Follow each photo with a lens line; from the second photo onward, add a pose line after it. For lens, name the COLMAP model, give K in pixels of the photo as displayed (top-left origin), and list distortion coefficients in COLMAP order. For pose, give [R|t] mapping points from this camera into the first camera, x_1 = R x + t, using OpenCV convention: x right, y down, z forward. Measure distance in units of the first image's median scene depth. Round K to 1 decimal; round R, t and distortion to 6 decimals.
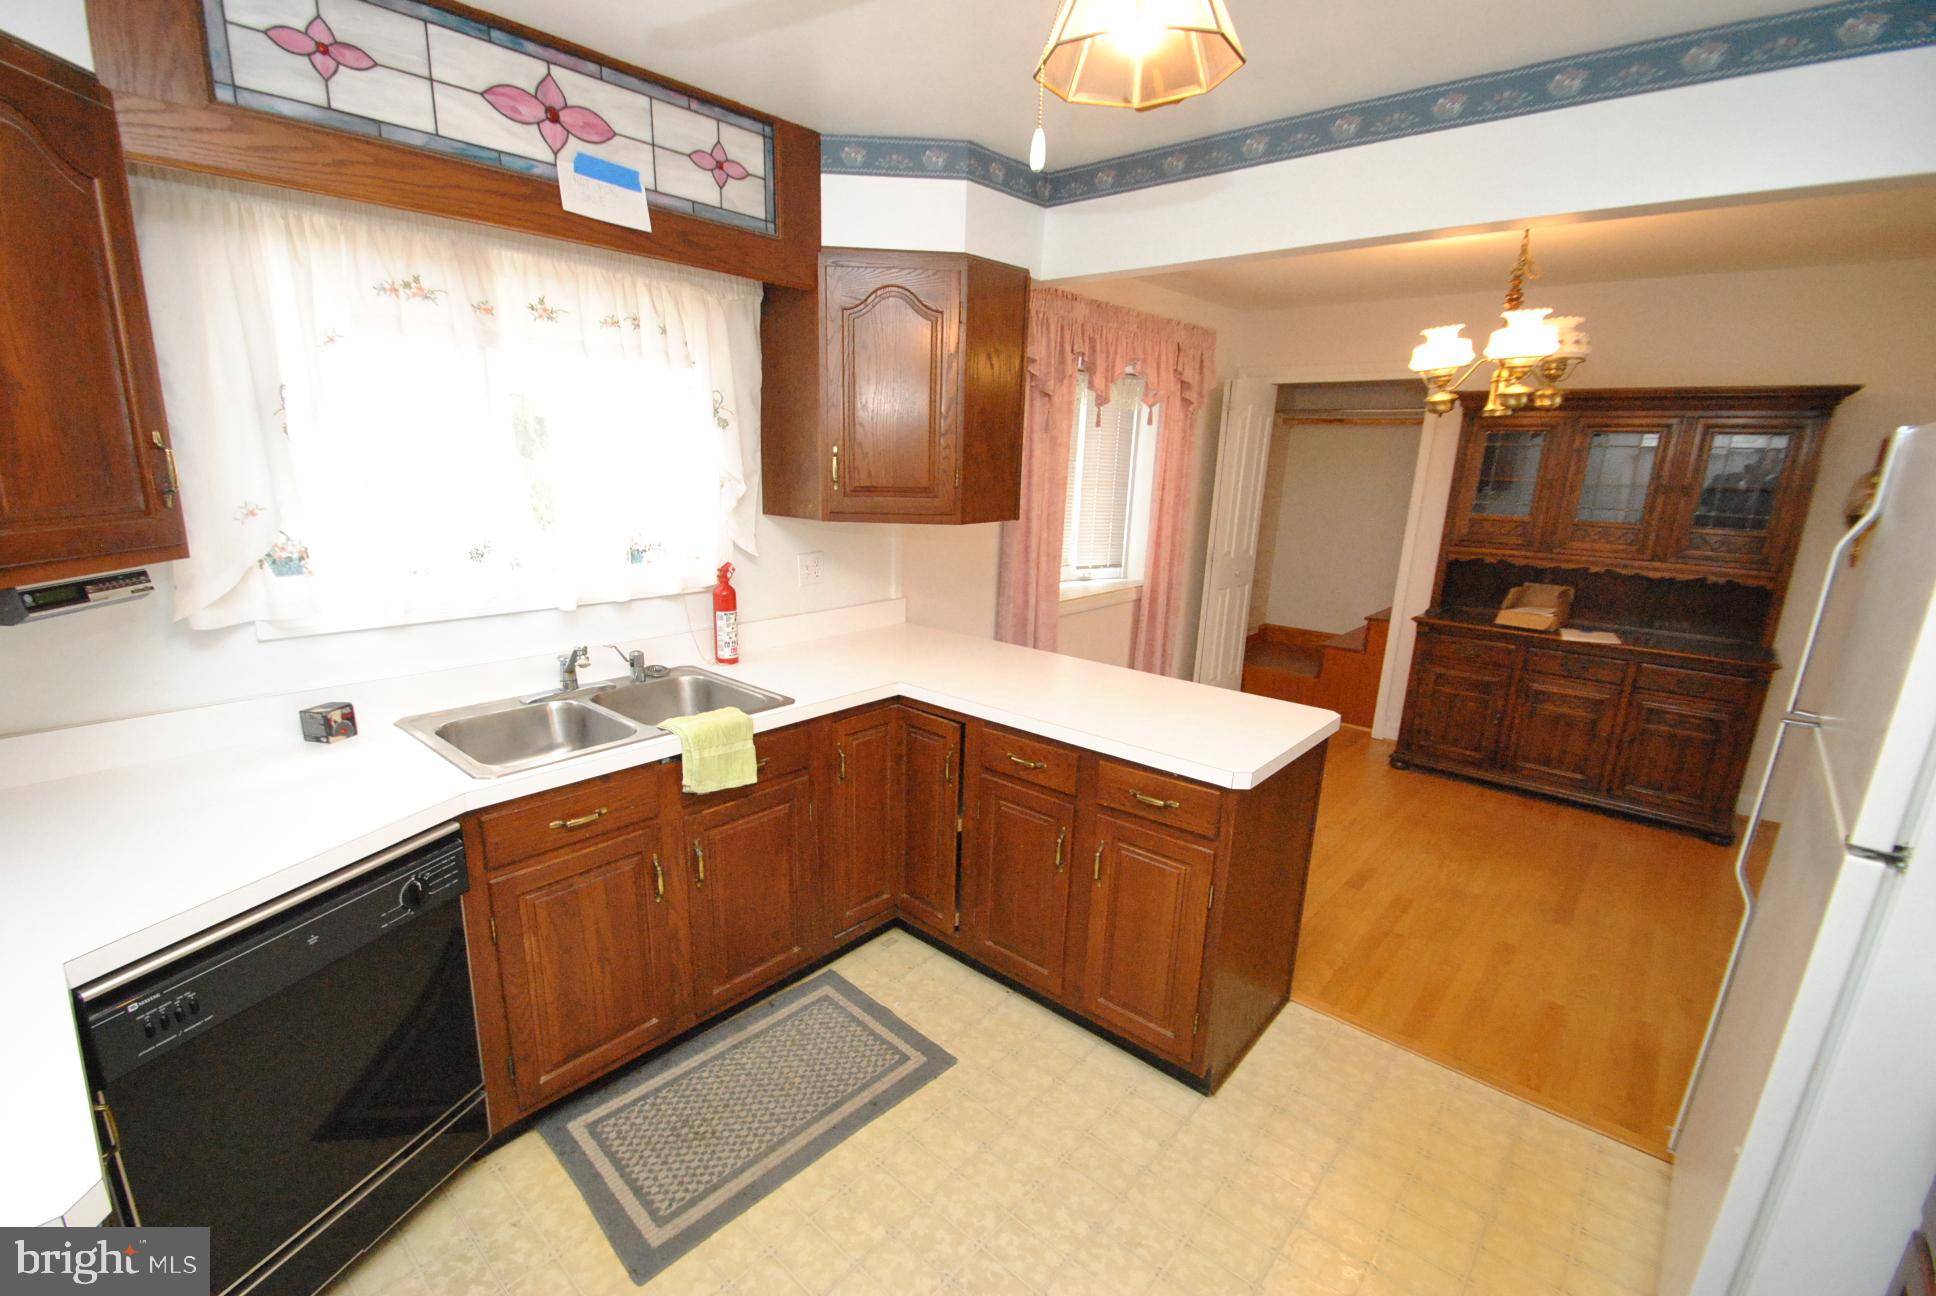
lens RADIAL K [[837.7, 0, 968.0], [0, 837.7, 648.0], [0, 0, 1]] dist [0.000381, -0.000080]
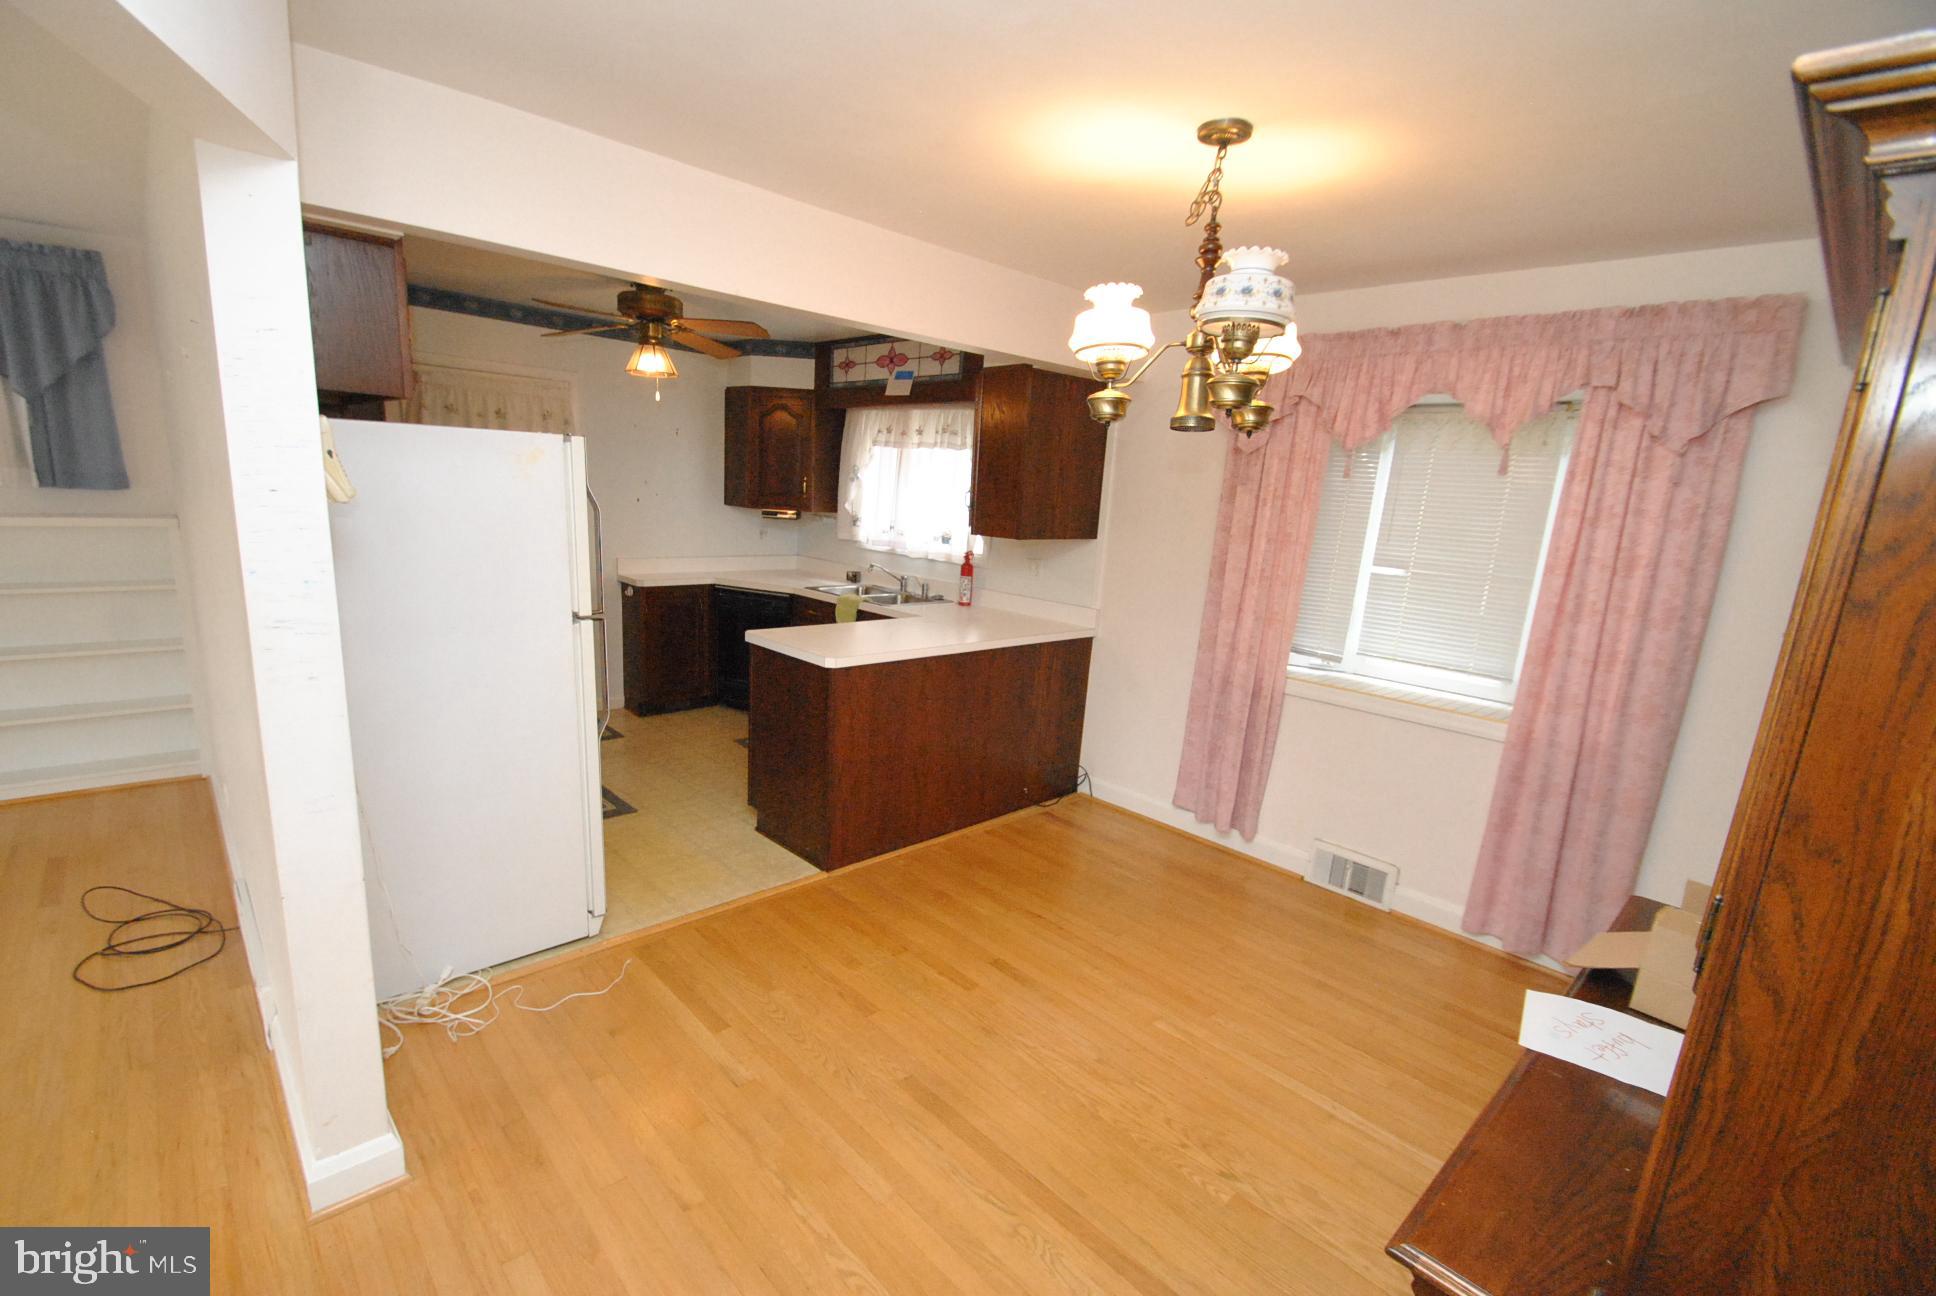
lens RADIAL K [[837.7, 0, 968.0], [0, 837.7, 648.0], [0, 0, 1]] dist [0.000381, -0.000080]
pose [[-0.119397, 0.158484, -0.980116, 2.036259], [-0.298584, 0.935747, 0.187683, -0.329019], [0.946885, 0.315055, -0.064405, 1.555080]]
